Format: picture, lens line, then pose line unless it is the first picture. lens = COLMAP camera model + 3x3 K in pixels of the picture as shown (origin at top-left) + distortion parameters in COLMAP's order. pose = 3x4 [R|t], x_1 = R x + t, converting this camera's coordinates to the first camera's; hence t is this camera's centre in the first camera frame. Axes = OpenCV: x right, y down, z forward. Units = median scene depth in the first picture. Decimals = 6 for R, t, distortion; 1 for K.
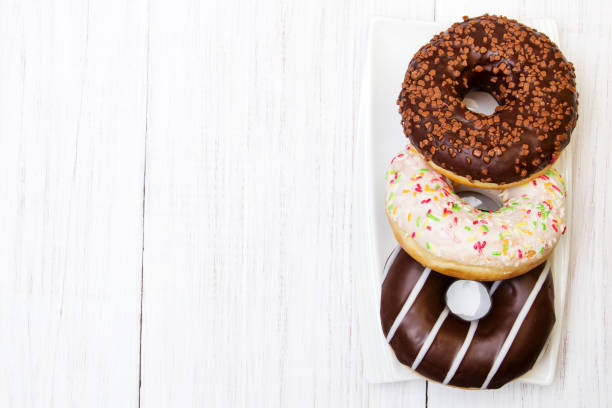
lens RADIAL K [[1142.8, 0, 306.0], [0, 1142.8, 204.0], [0, 0, 1]] dist [-0.036694, 0.031063]
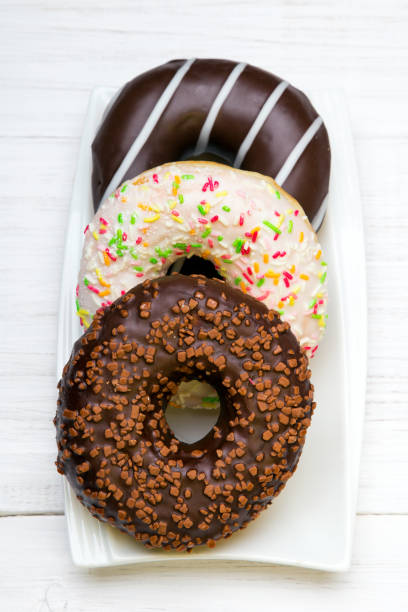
lens RADIAL K [[2297.6, 0, 204.0], [0, 2297.6, 306.0], [0, 0, 1]] dist [0.181734, 0.585423]
pose [[-0.999875, 0.000734, 0.015768, 0.128815], [0.005955, -0.907566, 0.419867, -0.642555], [0.014619, 0.419908, 0.907449, -0.316362]]
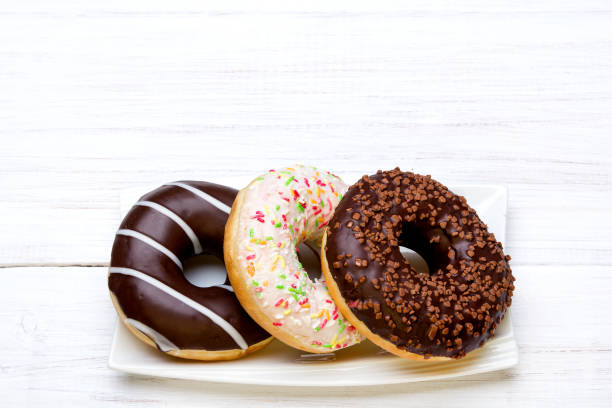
lens RADIAL K [[1644.4, 0, 306.0], [0, 1644.4, 204.0], [0, 0, 1]] dist [0.257898, -0.483159]
pose [[0.007506, 0.877673, -0.479201, 0.783408], [-0.999034, 0.027336, 0.034418, -0.048831], [0.043307, 0.478480, 0.877030, -0.215062]]
